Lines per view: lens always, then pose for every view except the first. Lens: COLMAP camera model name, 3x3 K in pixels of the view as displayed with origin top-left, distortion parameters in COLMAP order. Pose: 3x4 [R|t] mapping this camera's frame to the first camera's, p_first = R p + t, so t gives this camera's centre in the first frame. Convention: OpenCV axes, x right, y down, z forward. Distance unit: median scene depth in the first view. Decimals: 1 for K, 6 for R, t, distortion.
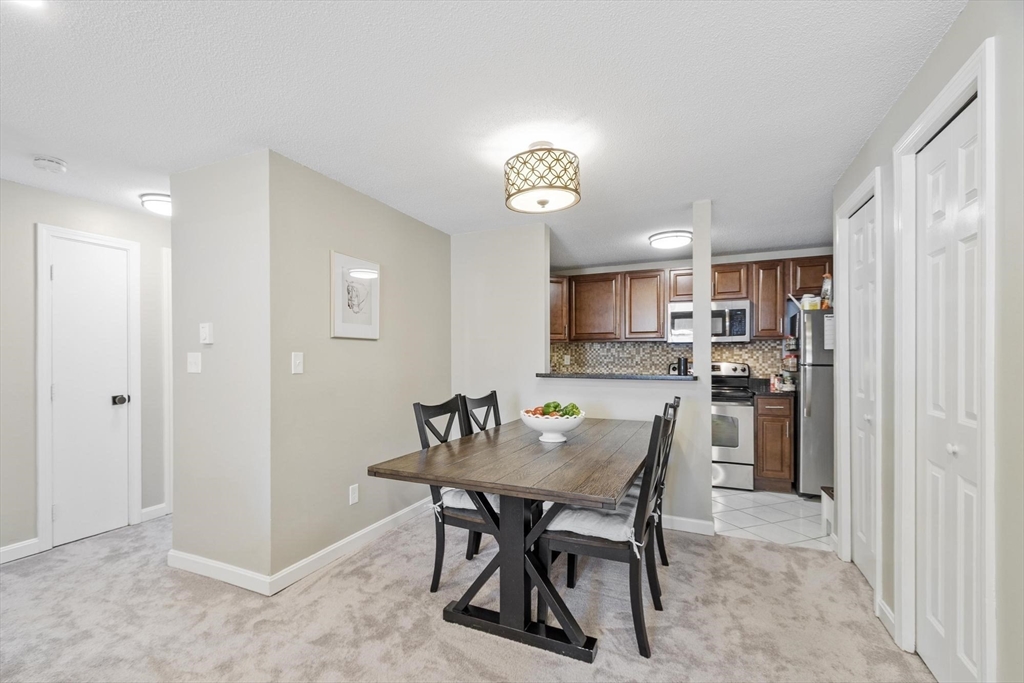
lens RADIAL K [[443.8, 0, 500.3], [0, 443.8, 357.8], [0, 0, 1]] dist [0.001349, -0.000961]
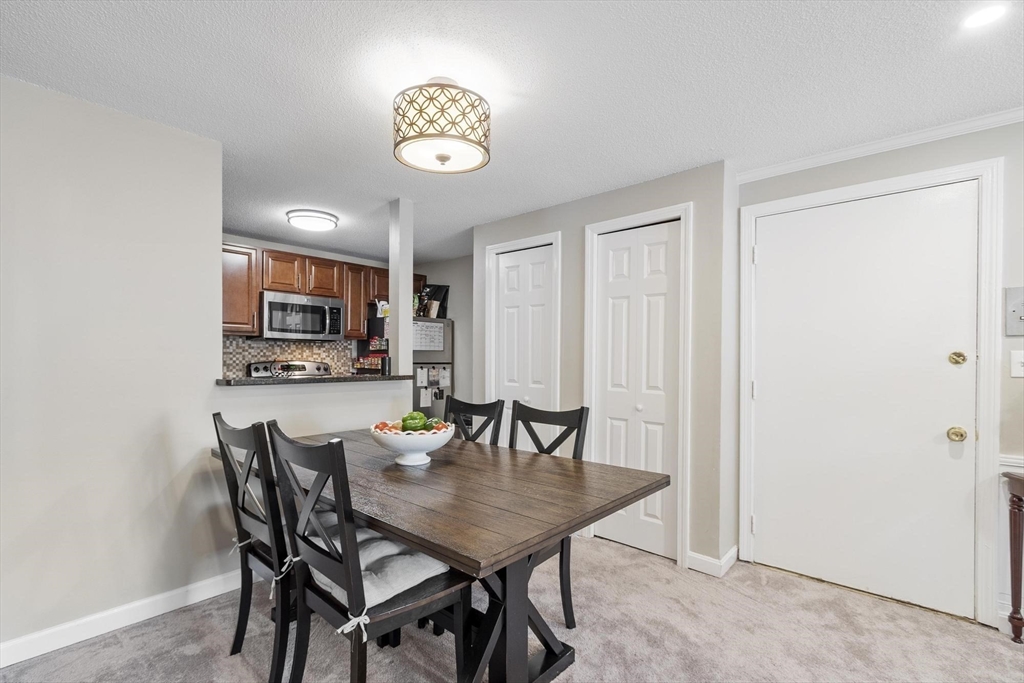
lens RADIAL K [[467.4, 0, 500.1], [0, 467.4, 357.4], [0, 0, 1]] dist [0.001473, 0.000184]
pose [[0.294038, 0.002530, 0.955790, -0.398909], [-0.004028, 0.999991, -0.001407, 0.001767], [-0.955785, -0.003437, 0.294046, 0.395481]]
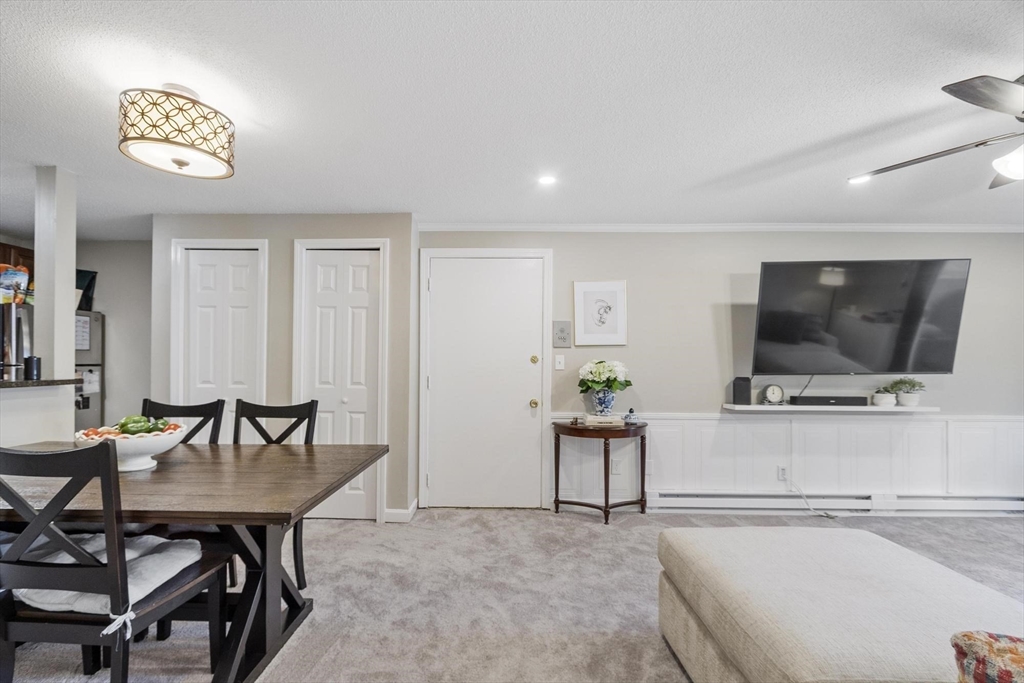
lens RADIAL K [[443.8, 0, 500.3], [0, 443.8, 357.8], [0, 0, 1]] dist [0.001349, -0.000961]
pose [[-0.404030, 0.003618, 0.914739, -0.521270], [-0.003948, 0.999976, -0.005699, 0.002092], [-0.914737, -0.005914, -0.404006, 0.476480]]
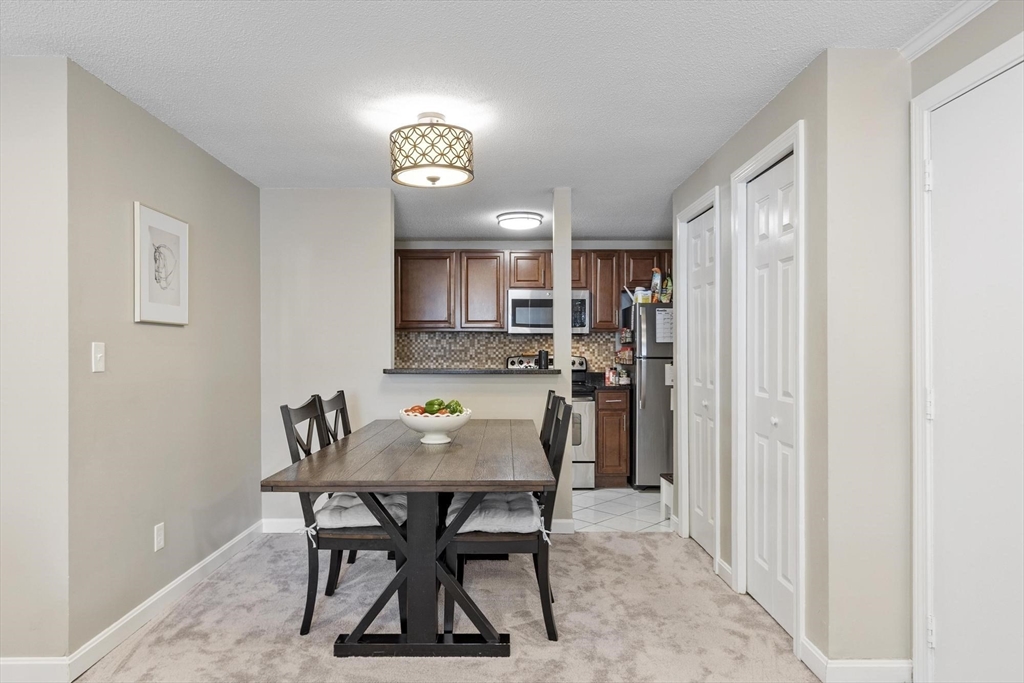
lens RADIAL K [[600.1, 0, 497.6], [0, 600.1, 349.2], [0, 0, 1]] dist [0.004509, -0.000279]
pose [[0.907781, 0.001437, 0.419442, -0.179483], [-0.000172, 0.999995, -0.003054, 0.001113], [-0.419445, 0.002700, 0.907777, -0.100434]]
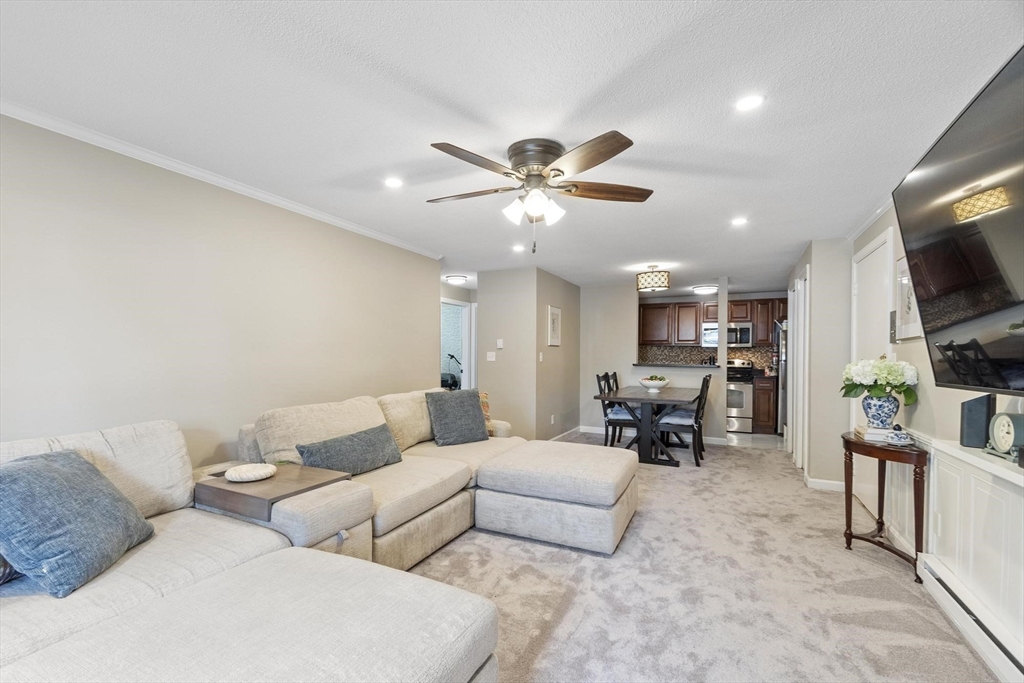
lens RADIAL K [[443.8, 0, 500.3], [0, 443.8, 357.8], [0, 0, 1]] dist [0.001349, -0.000961]
pose [[0.998994, 0.008952, -0.043932, -0.364969], [-0.008605, 0.999930, 0.008100, -0.000973], [0.044001, -0.007714, 0.999002, -0.833687]]
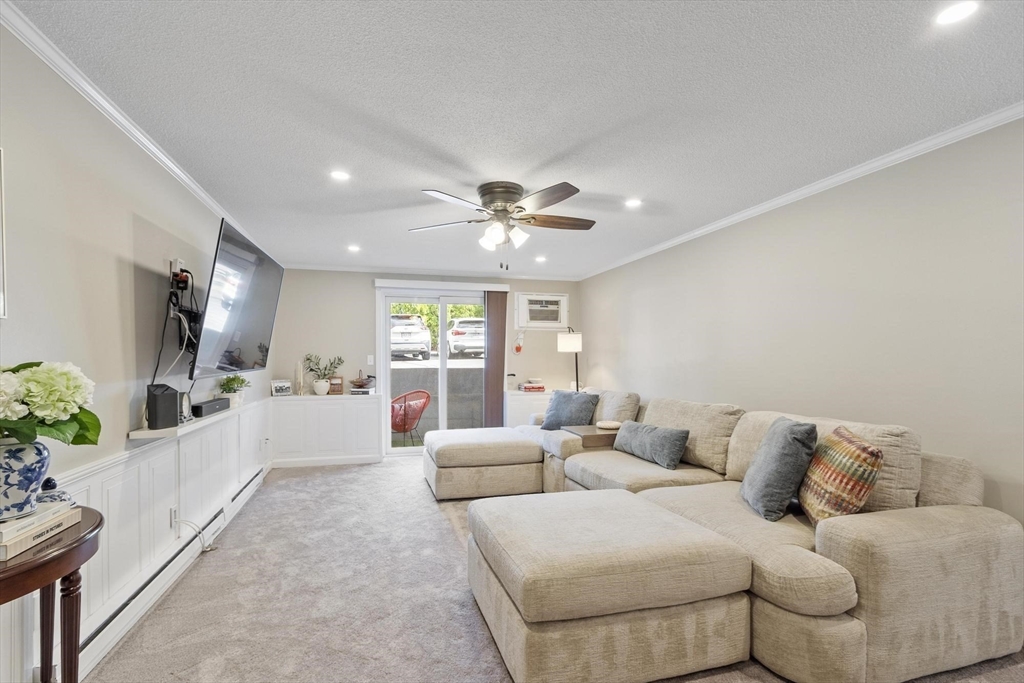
lens RADIAL K [[464.6, 0, 494.5], [0, 464.6, 352.4], [0, 0, 1]] dist [0.000836, -0.000228]
pose [[-0.773633, -0.004171, -0.633620, 0.168139], [0.002564, 0.999950, -0.009712, -0.000250], [0.633628, -0.009138, -0.773584, 0.397228]]
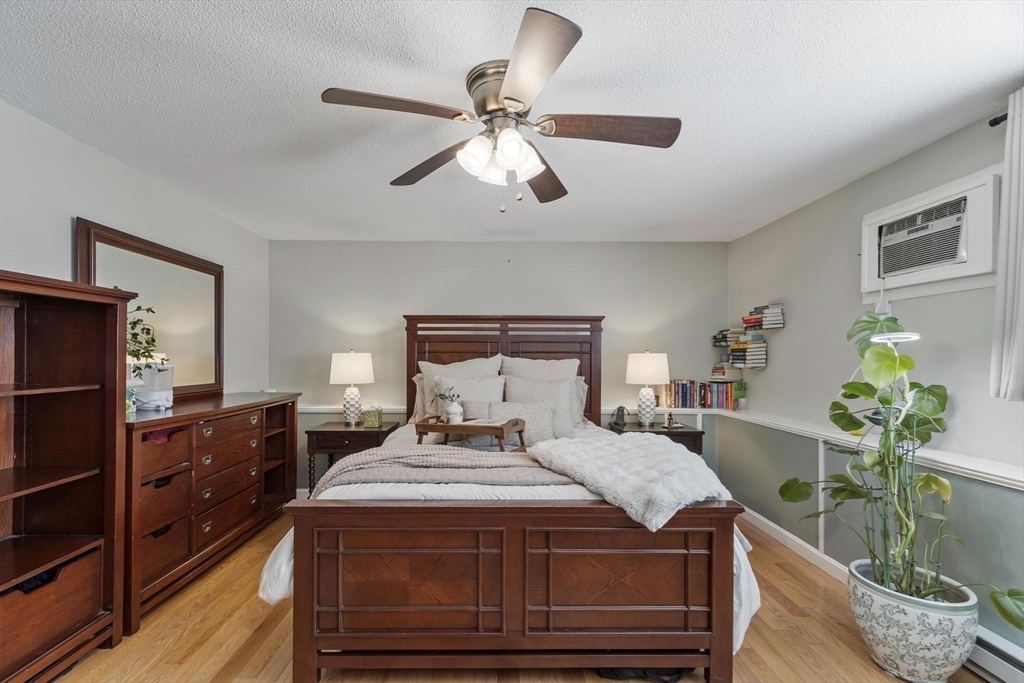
lens RADIAL K [[443.8, 0, 500.3], [0, 443.8, 357.8], [0, 0, 1]] dist [0.001349, -0.000961]
pose [[-0.427638, 0.000621, 0.903950, -1.273676], [-0.003059, 0.999993, -0.002135, -0.004162], [-0.903945, -0.003678, -0.427633, 0.001175]]
